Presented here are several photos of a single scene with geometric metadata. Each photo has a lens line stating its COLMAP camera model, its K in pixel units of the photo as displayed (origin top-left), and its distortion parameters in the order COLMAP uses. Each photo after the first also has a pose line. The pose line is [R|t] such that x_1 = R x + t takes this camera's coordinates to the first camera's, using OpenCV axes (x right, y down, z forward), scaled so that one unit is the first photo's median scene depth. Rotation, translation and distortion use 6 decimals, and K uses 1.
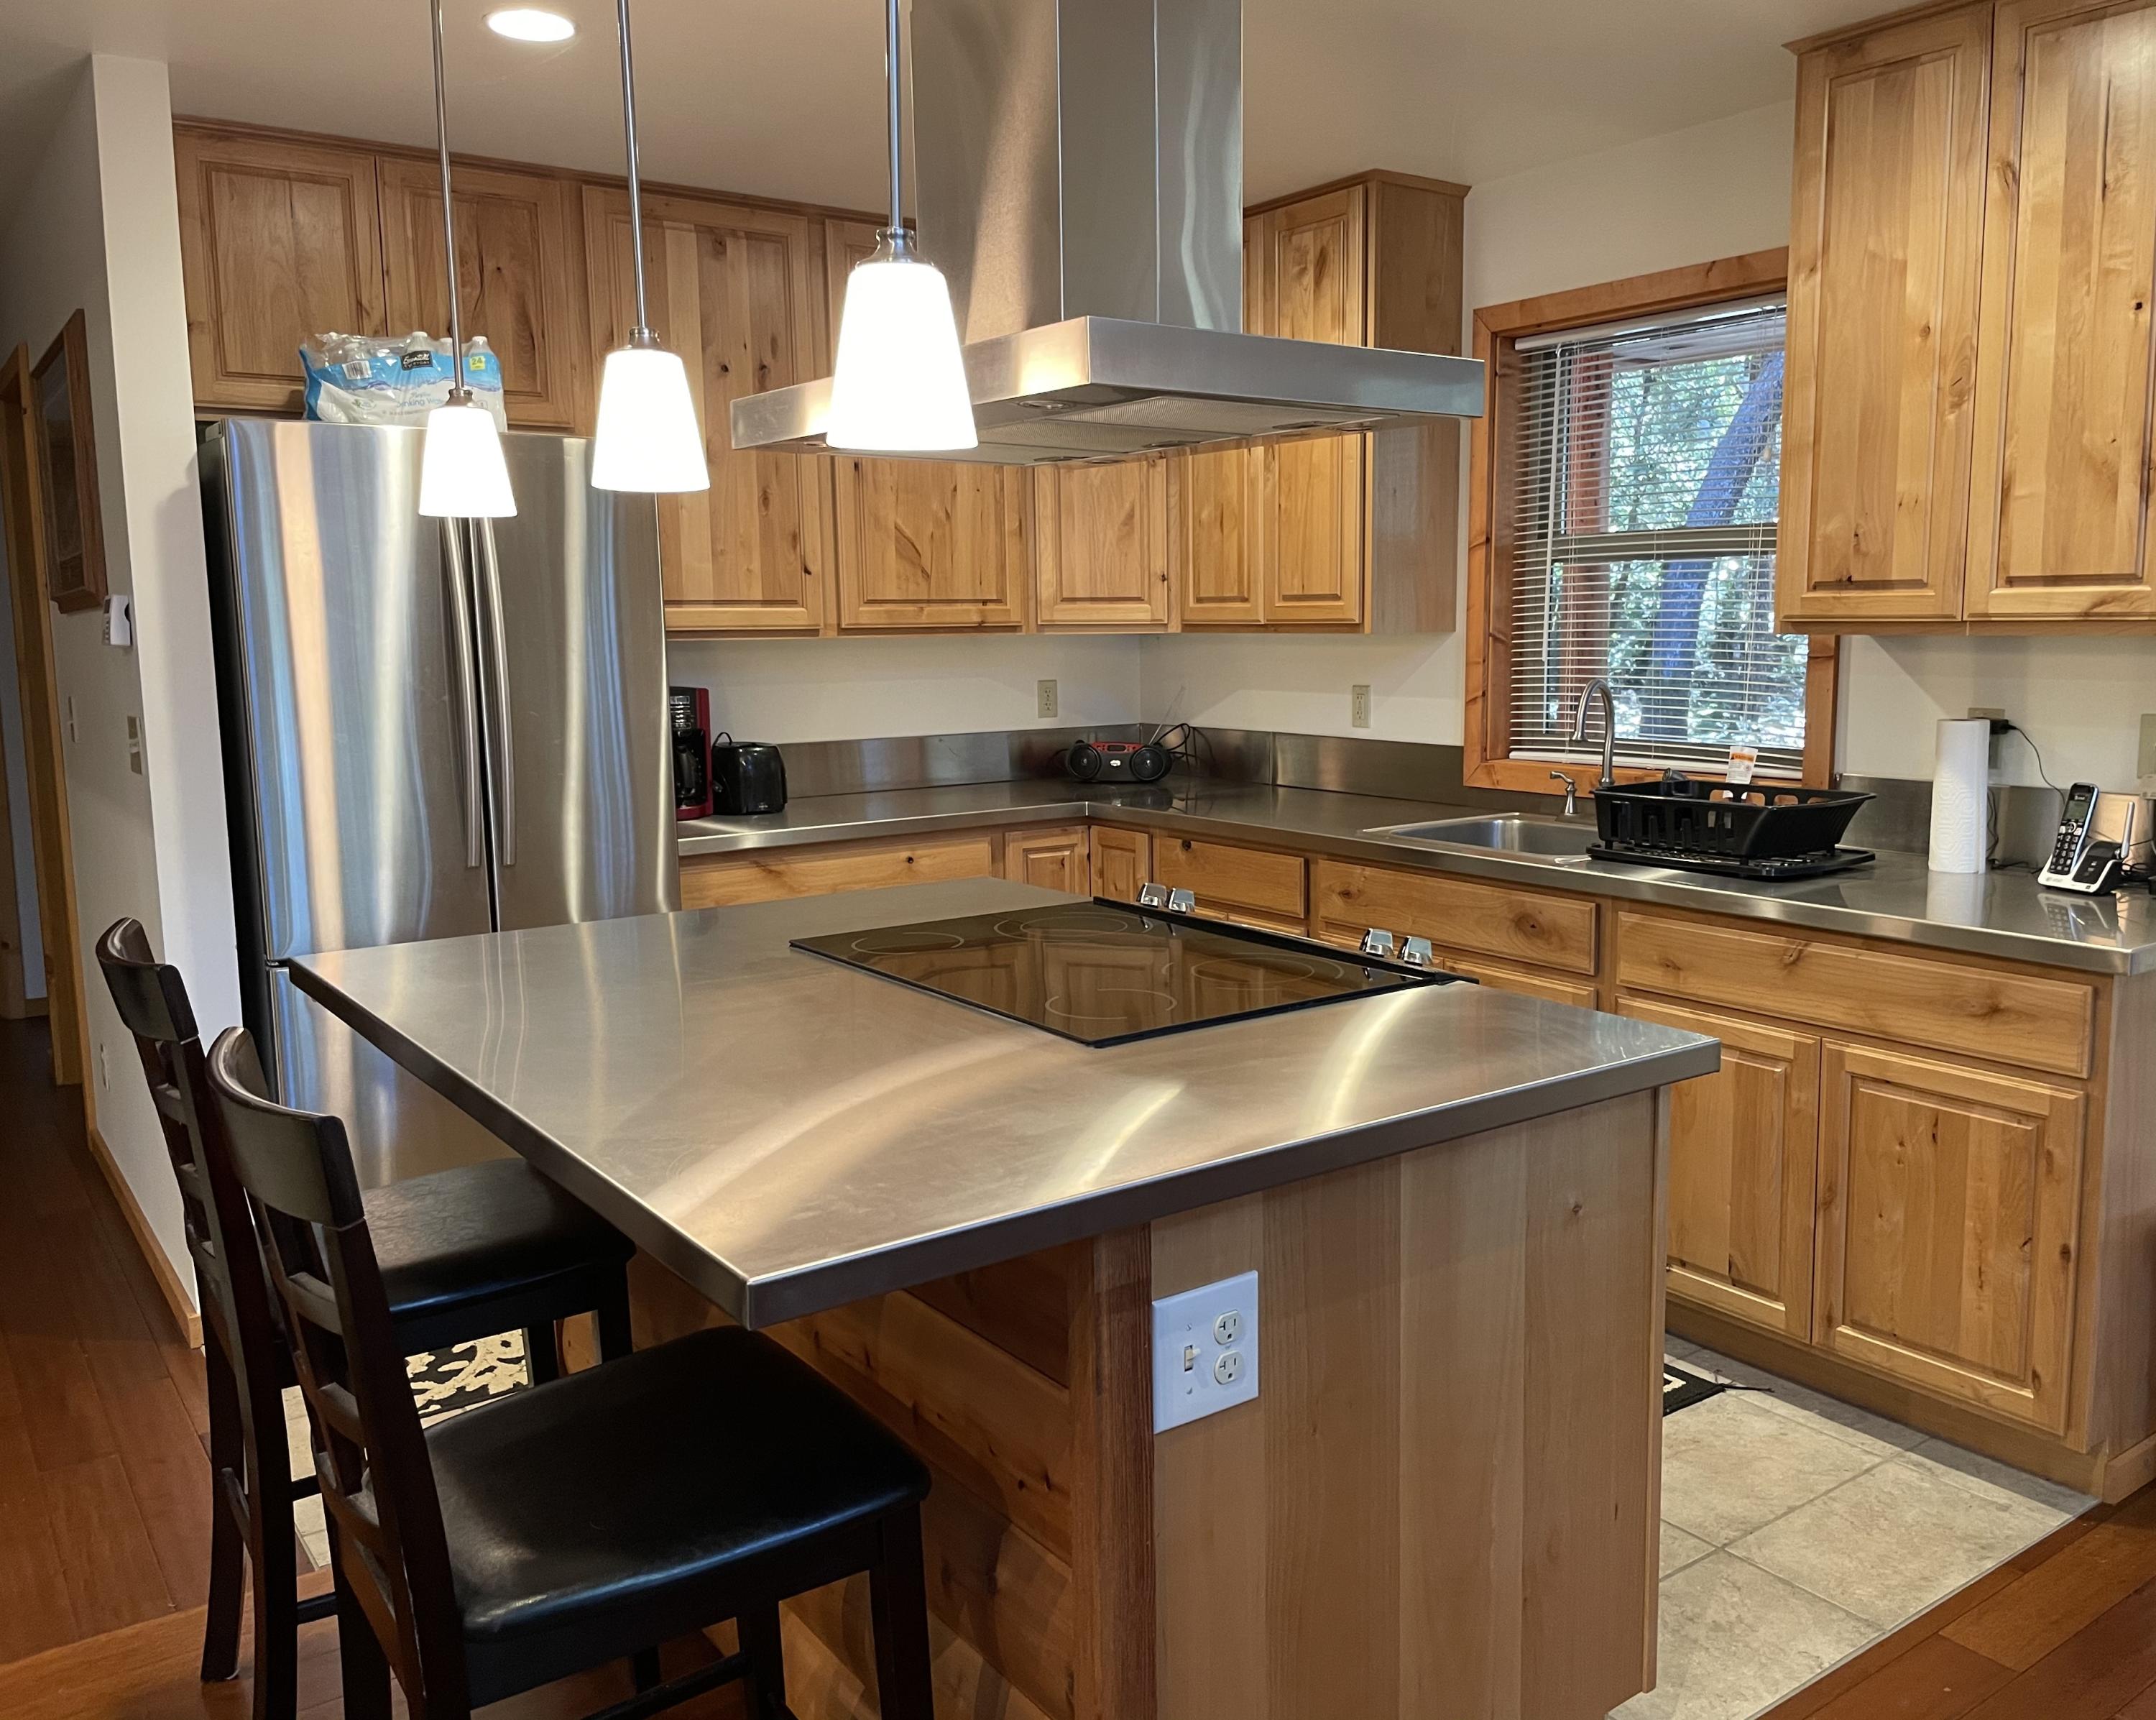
lens RADIAL K [[1735.4, 0, 1079.6], [0, 1735.4, 857.3], [0, 0, 1]] dist [-0.002812, -0.002970]
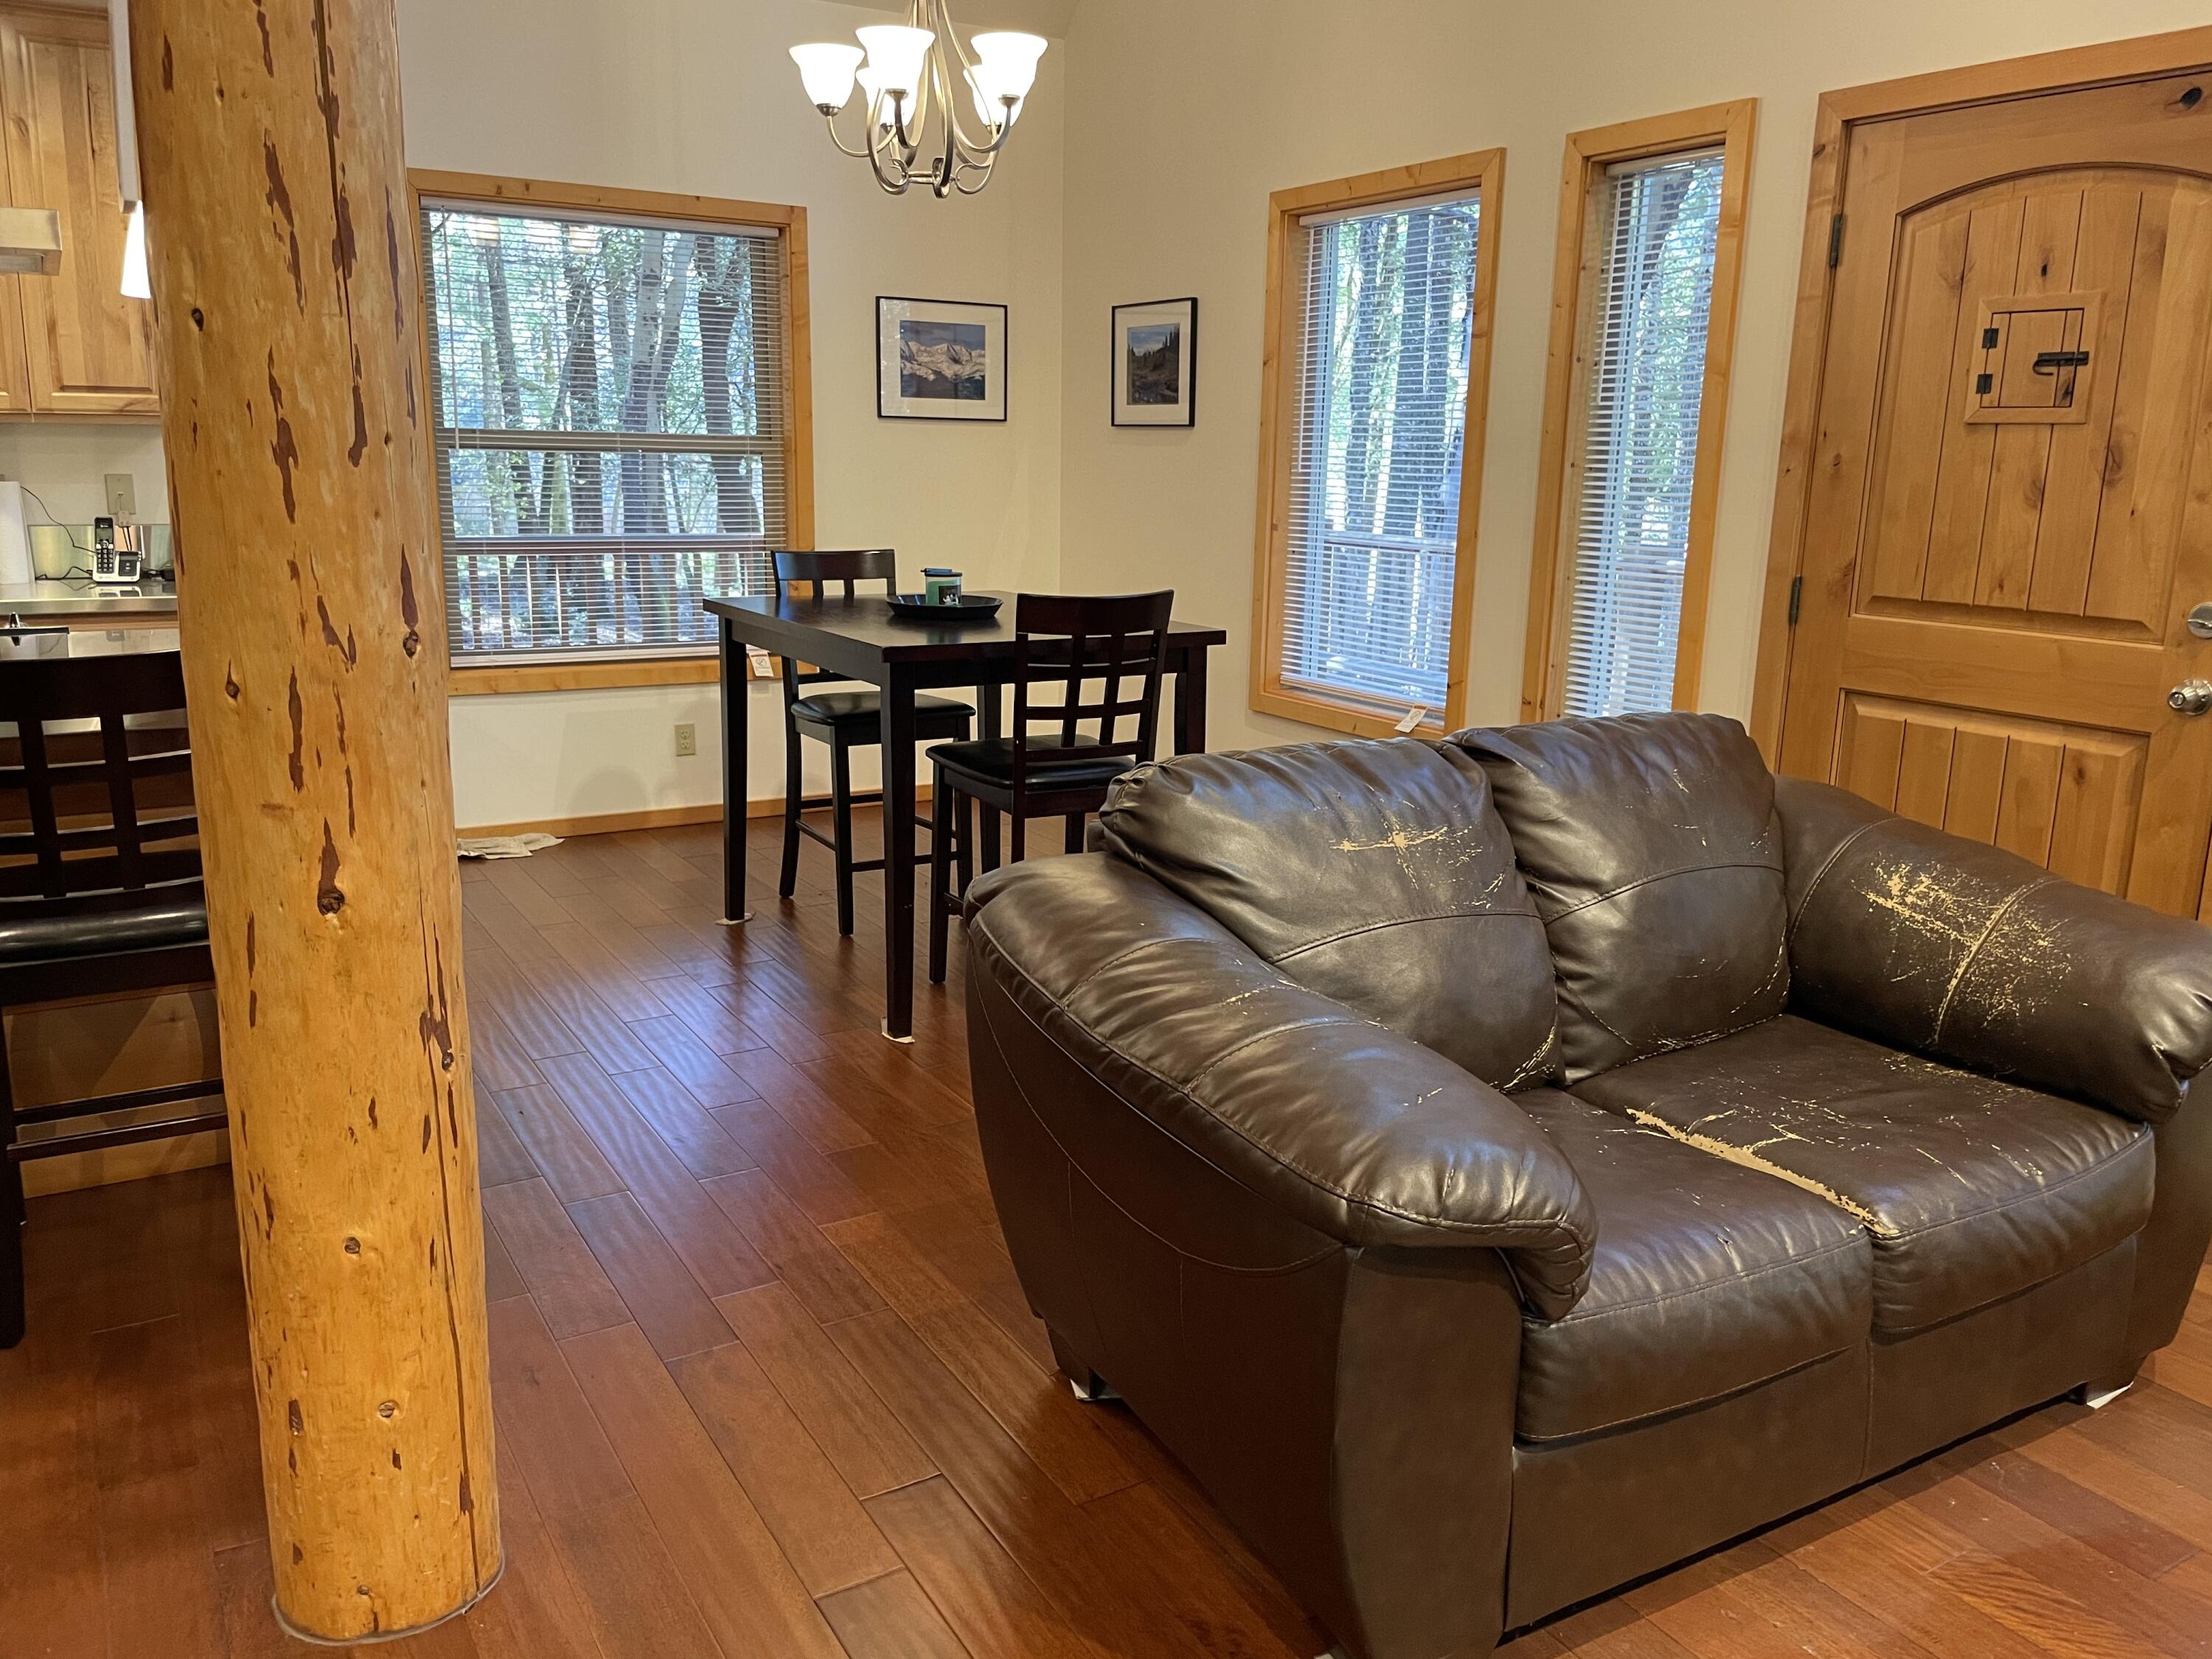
lens RADIAL K [[1680.5, 0, 1104.1], [0, 1680.5, 827.7], [0, 0, 1]] dist [-0.009382, -0.004855]
pose [[0.087222, -0.210348, 0.973728, -0.985943], [0.128336, 0.971681, 0.198410, 0.053168], [-0.987888, 0.107659, 0.111748, -0.078623]]
